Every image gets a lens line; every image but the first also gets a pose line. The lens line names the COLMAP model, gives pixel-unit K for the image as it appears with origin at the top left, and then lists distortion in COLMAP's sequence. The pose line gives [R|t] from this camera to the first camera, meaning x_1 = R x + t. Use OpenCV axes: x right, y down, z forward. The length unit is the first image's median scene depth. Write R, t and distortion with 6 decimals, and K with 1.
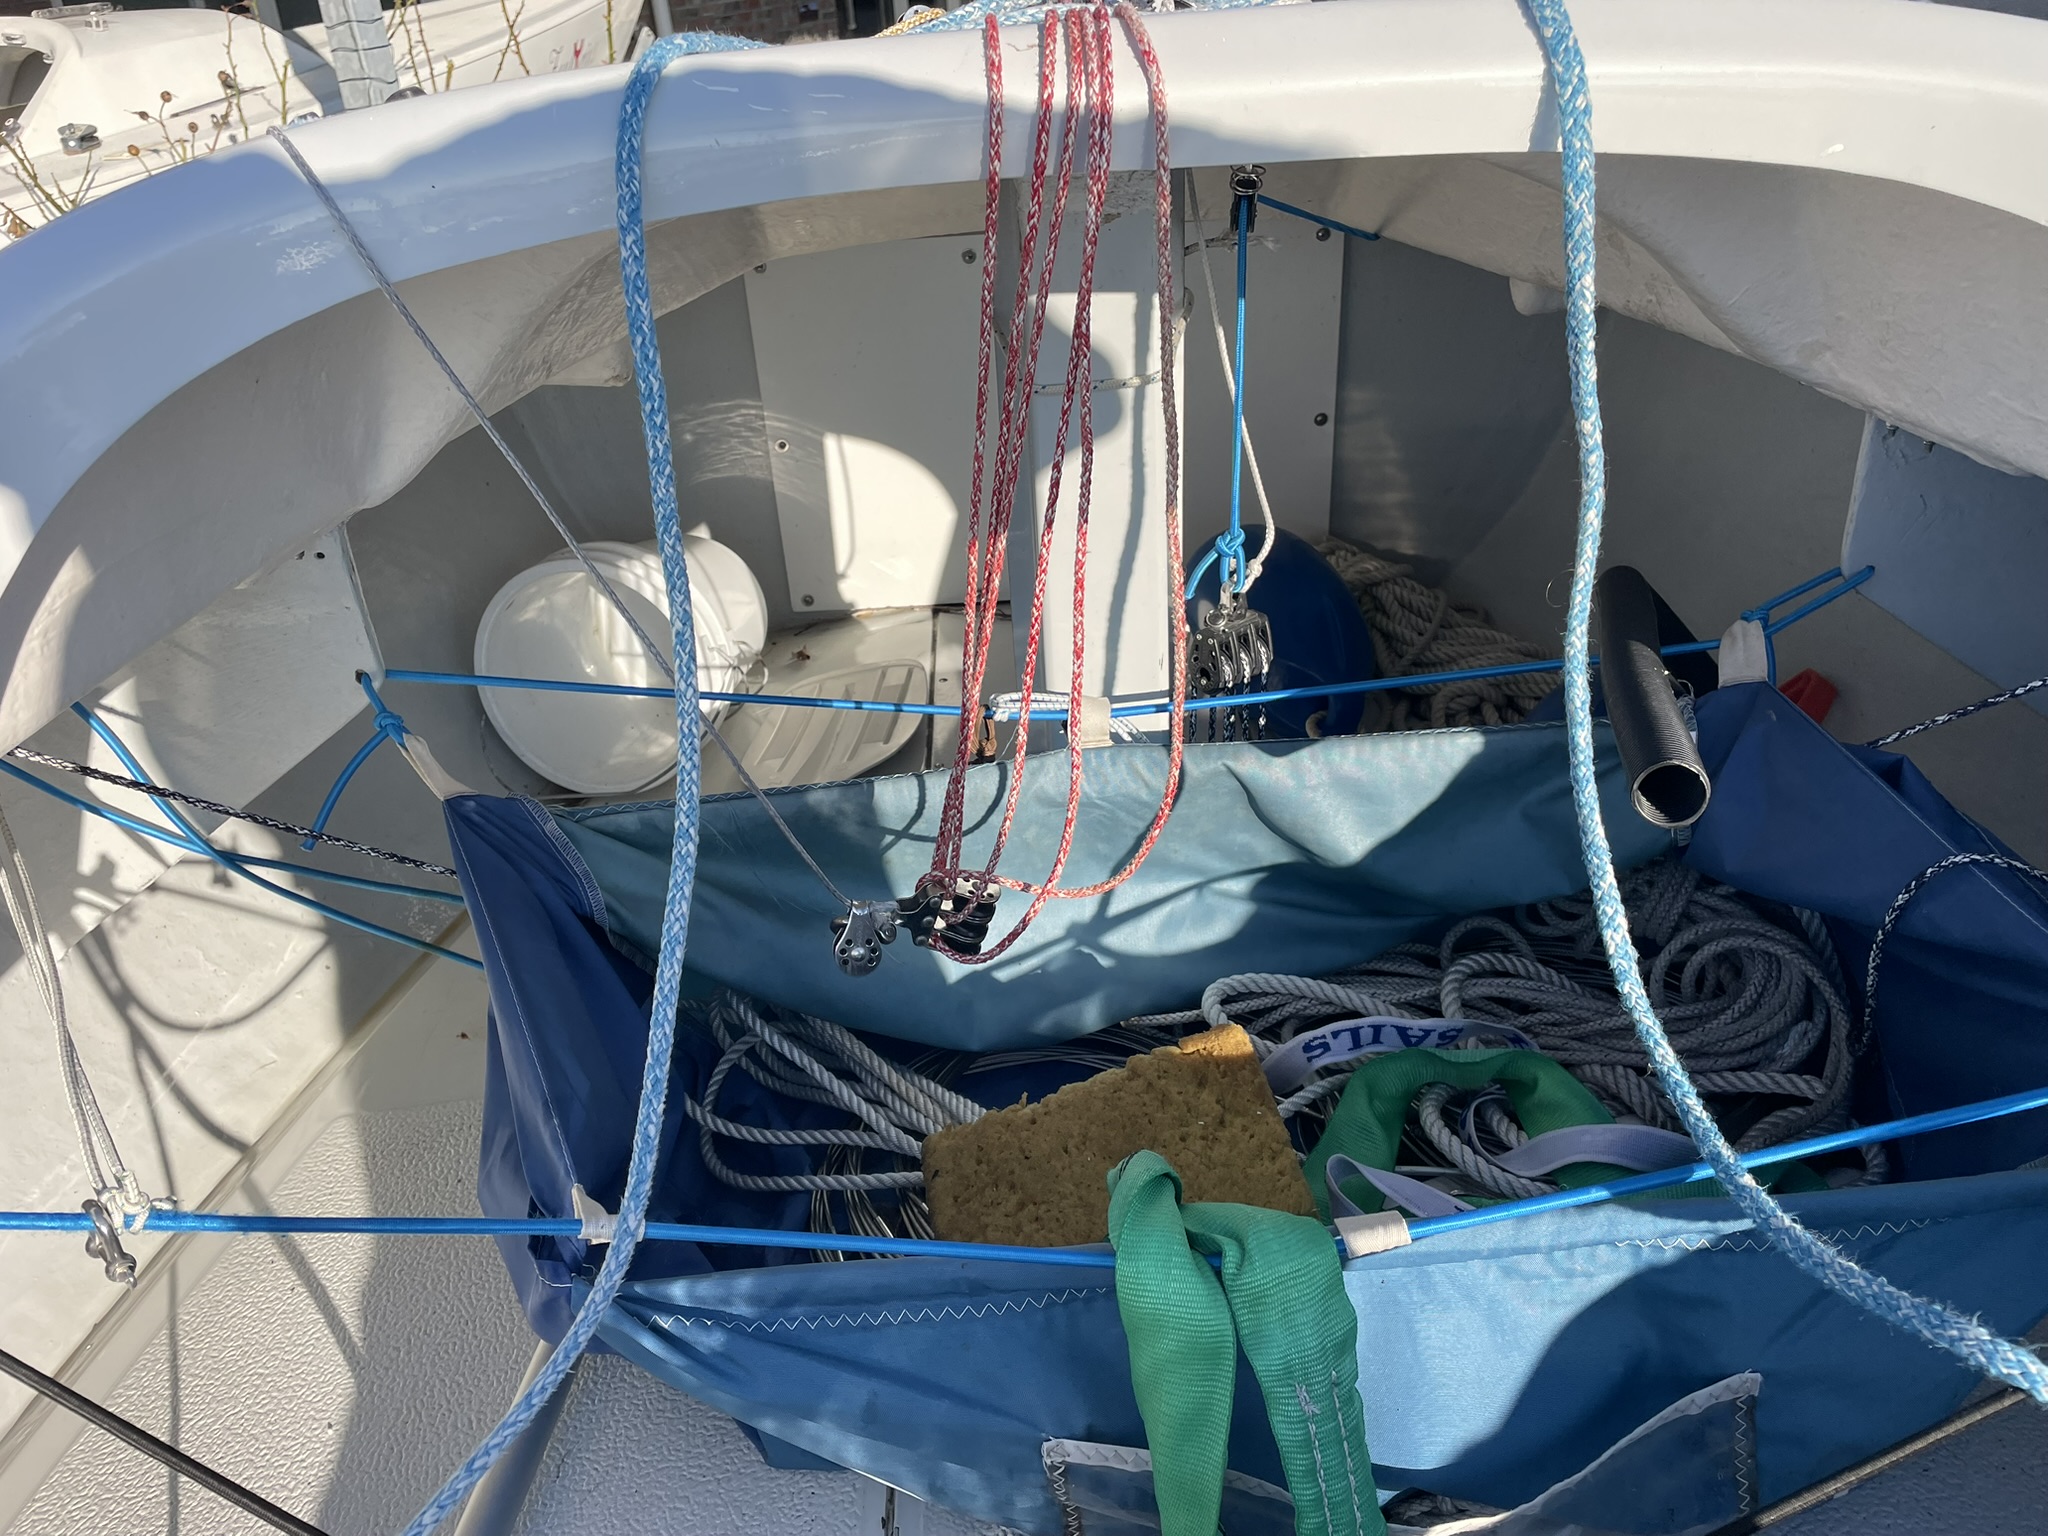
lens RADIAL K [[1535.9, 0, 1033.0], [0, 1535.9, 739.2], [0, 0, 1]] dist [0.092803, -0.120896]
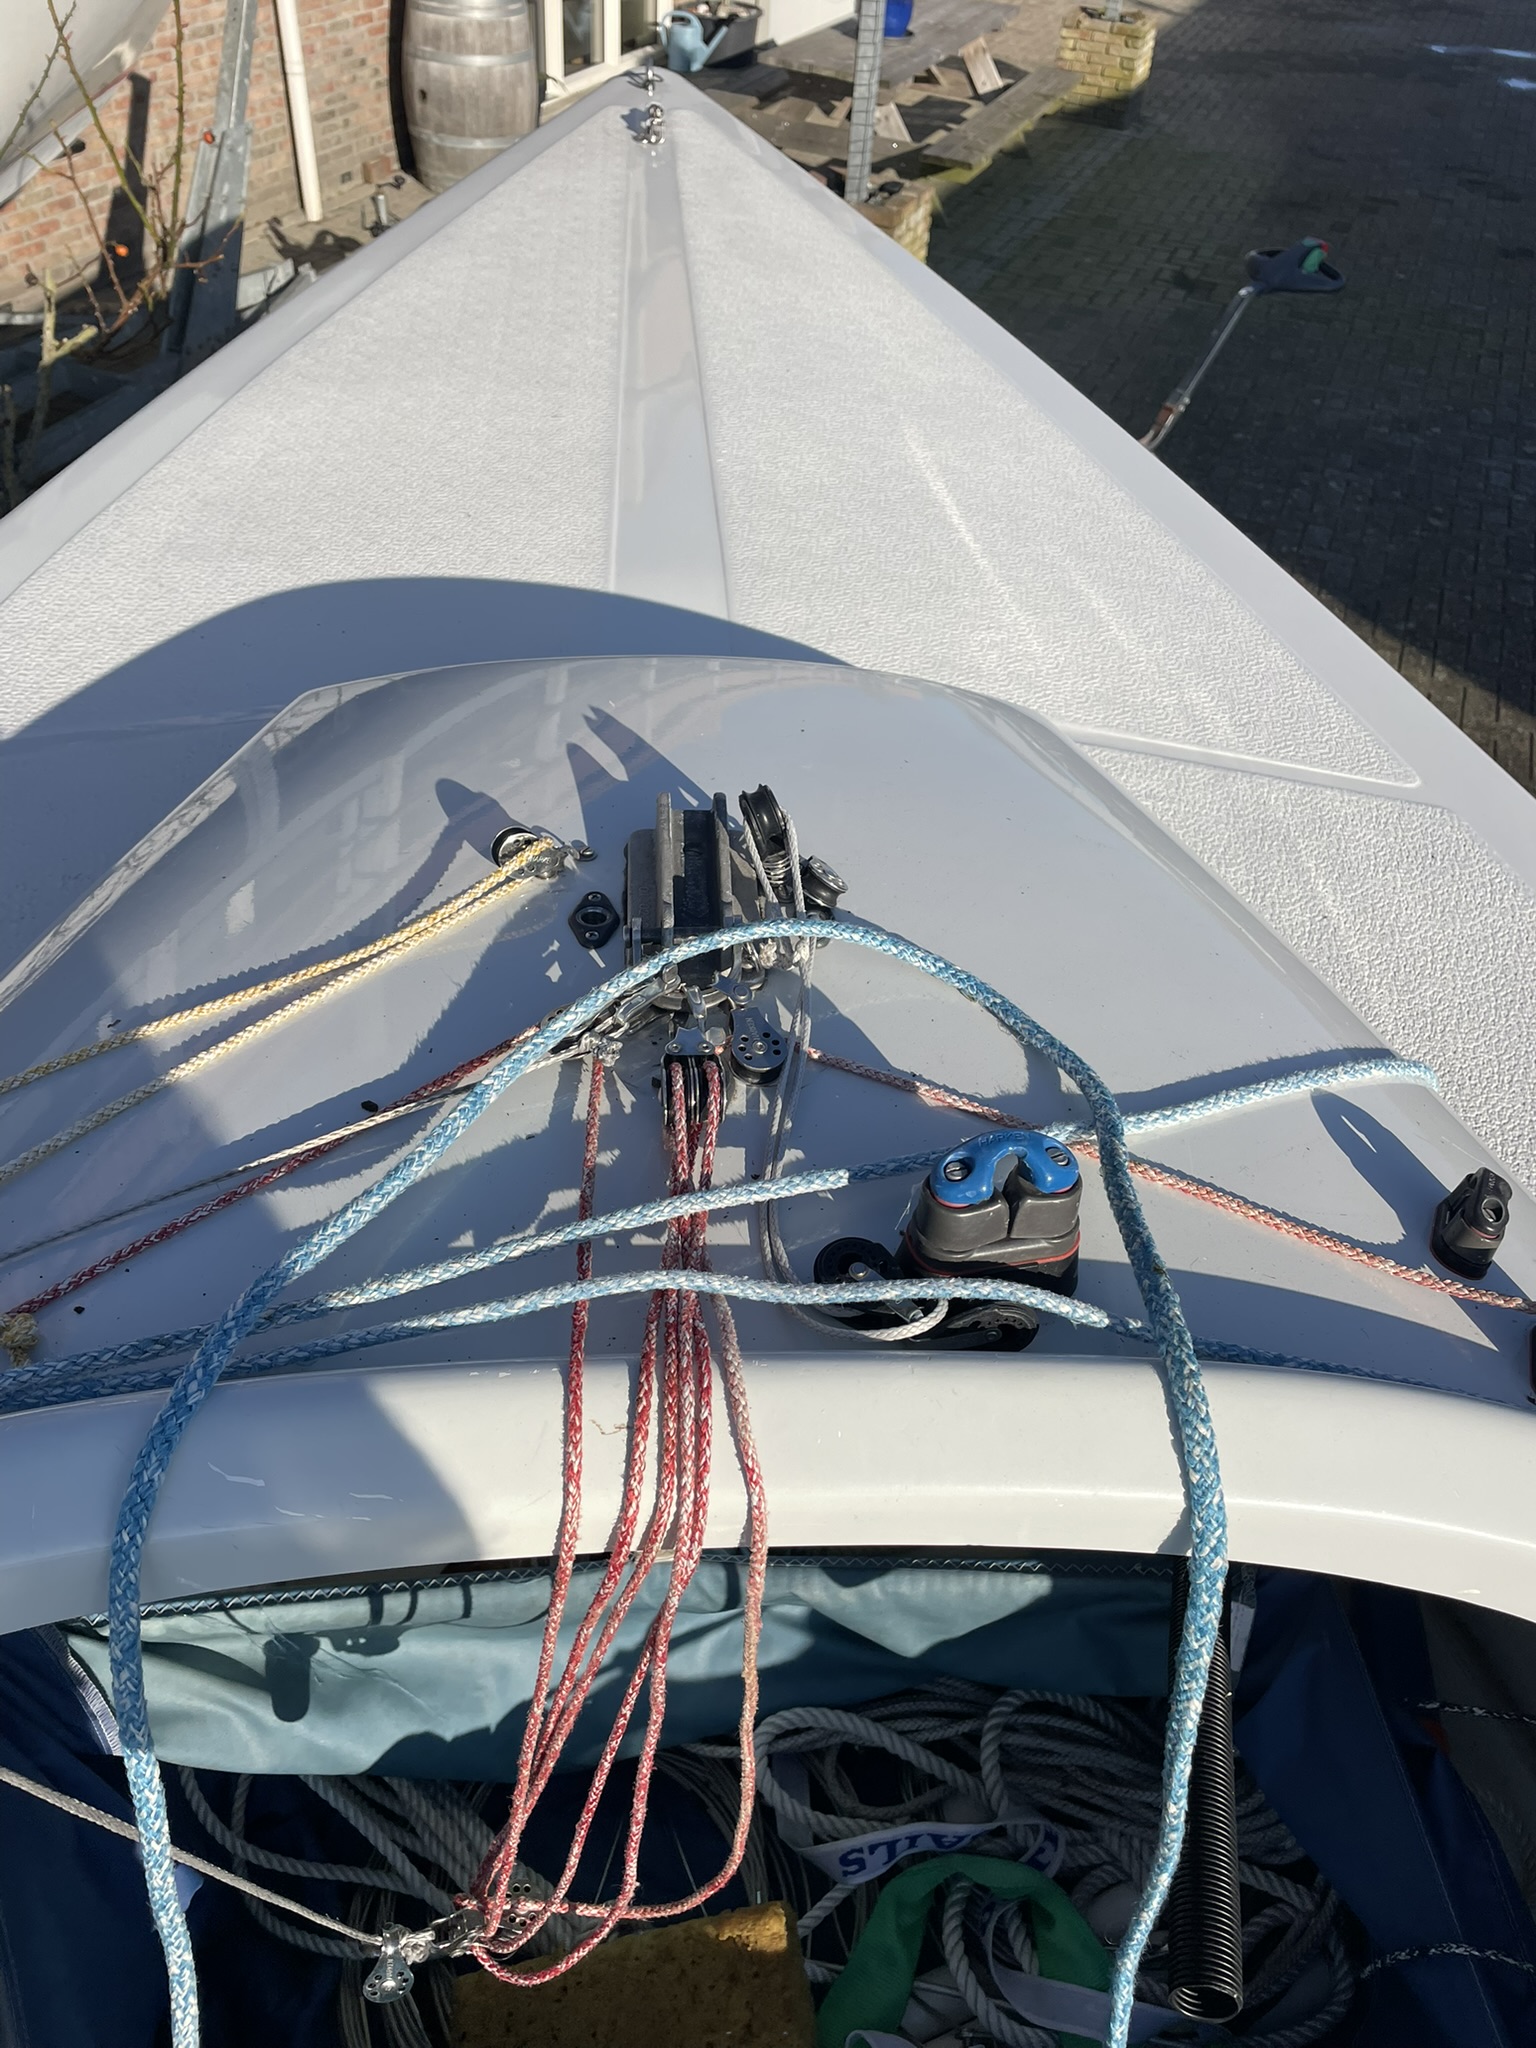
lens RADIAL K [[1529.1, 0, 794.1], [0, 1529.1, 1011.3], [0, 0, 1]] dist [0.109254, -0.140224]
pose [[0.990775, 0.072172, 0.114703, -0.013987], [-0.096695, 0.969501, 0.225207, -0.616124], [-0.094951, -0.234221, 0.967535, 0.152651]]
